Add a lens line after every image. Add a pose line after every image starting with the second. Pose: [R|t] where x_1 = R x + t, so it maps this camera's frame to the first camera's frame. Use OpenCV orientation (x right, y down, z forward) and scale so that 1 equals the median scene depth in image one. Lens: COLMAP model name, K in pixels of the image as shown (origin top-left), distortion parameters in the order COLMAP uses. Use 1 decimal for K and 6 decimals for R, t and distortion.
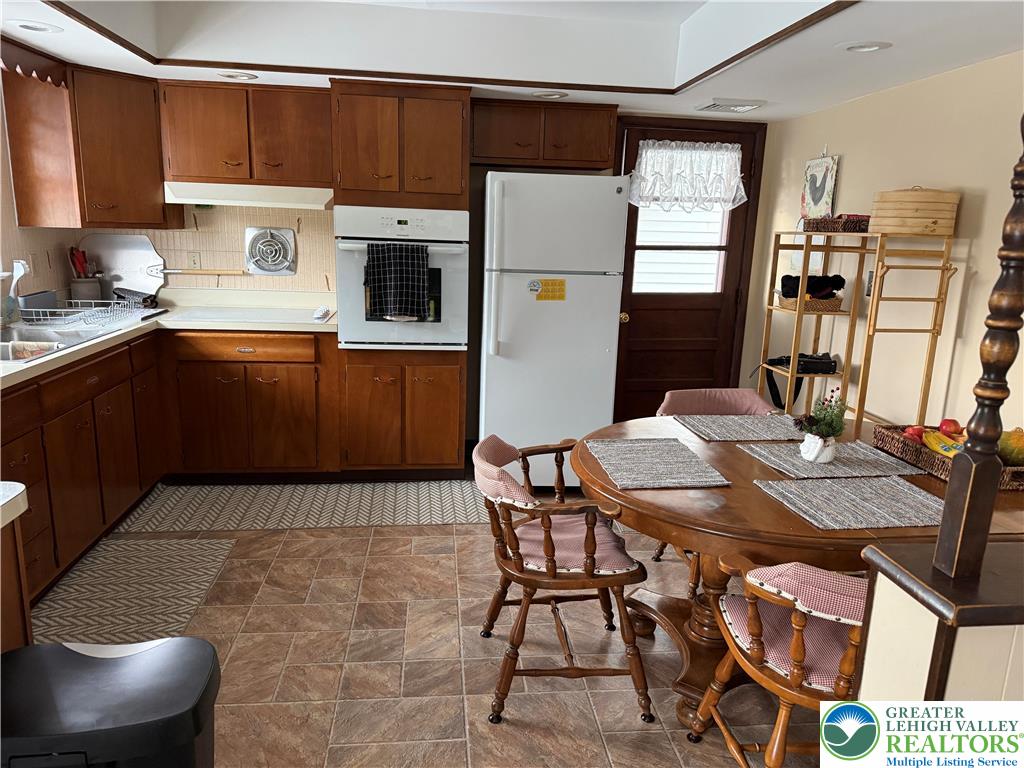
lens RADIAL K [[729.5, 0, 526.3], [0, 729.5, 381.8], [0, 0, 1]] dist [0.089826, -0.119486]
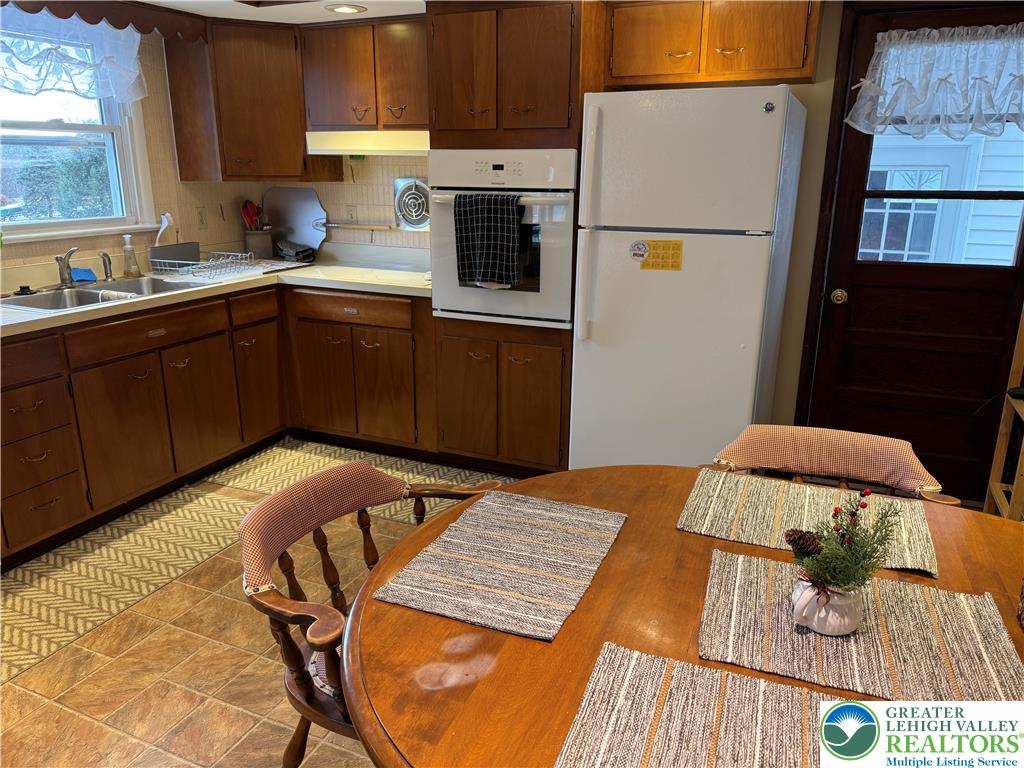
lens RADIAL K [[729.5, 0, 526.3], [0, 729.5, 381.8], [0, 0, 1]] dist [0.089826, -0.119486]
pose [[0.866118, 0.113298, -0.486829, 0.281089], [-0.084476, 0.993141, 0.080839, -0.048016], [0.492649, -0.028890, 0.869749, 0.292809]]
